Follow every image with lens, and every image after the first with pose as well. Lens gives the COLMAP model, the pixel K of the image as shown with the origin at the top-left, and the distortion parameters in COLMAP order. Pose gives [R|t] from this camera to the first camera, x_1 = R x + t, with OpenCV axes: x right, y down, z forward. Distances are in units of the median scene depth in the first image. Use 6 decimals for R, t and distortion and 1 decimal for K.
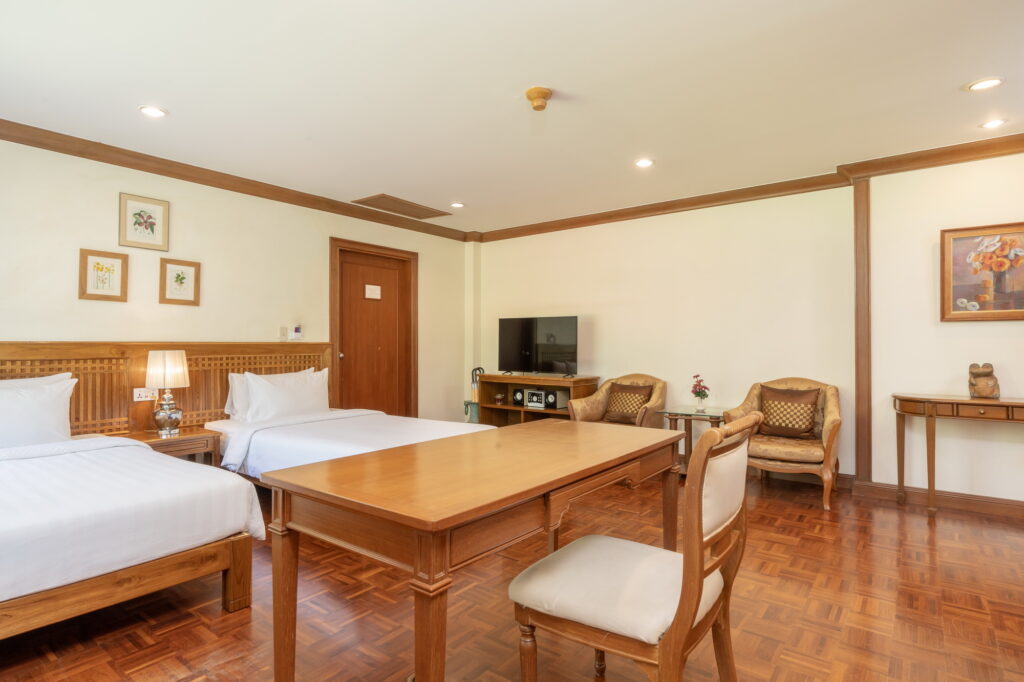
lens RADIAL K [[550.3, 0, 517.2], [0, 550.3, 340.3], [0, 0, 1]] dist [-0.000569, 0.000043]
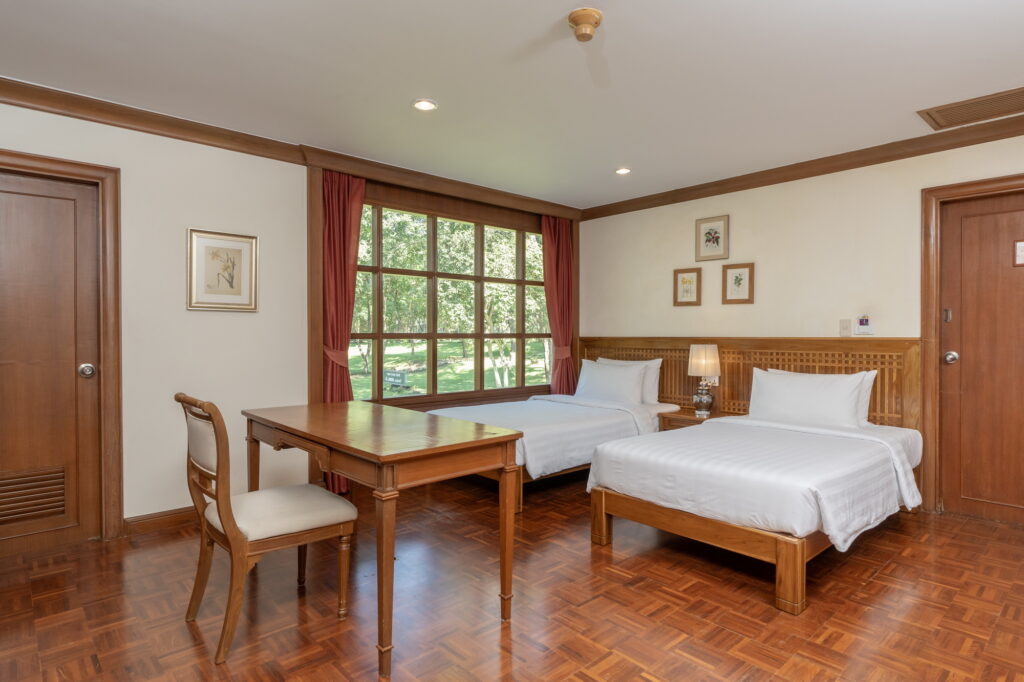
lens RADIAL K [[550.3, 0, 517.2], [0, 550.3, 340.3], [0, 0, 1]] dist [-0.000569, 0.000043]
pose [[-0.178664, 0.003371, -0.983904, 0.547914], [0.002505, 0.999992, 0.002971, 0.004606], [0.983907, -0.001934, -0.178671, 0.737881]]
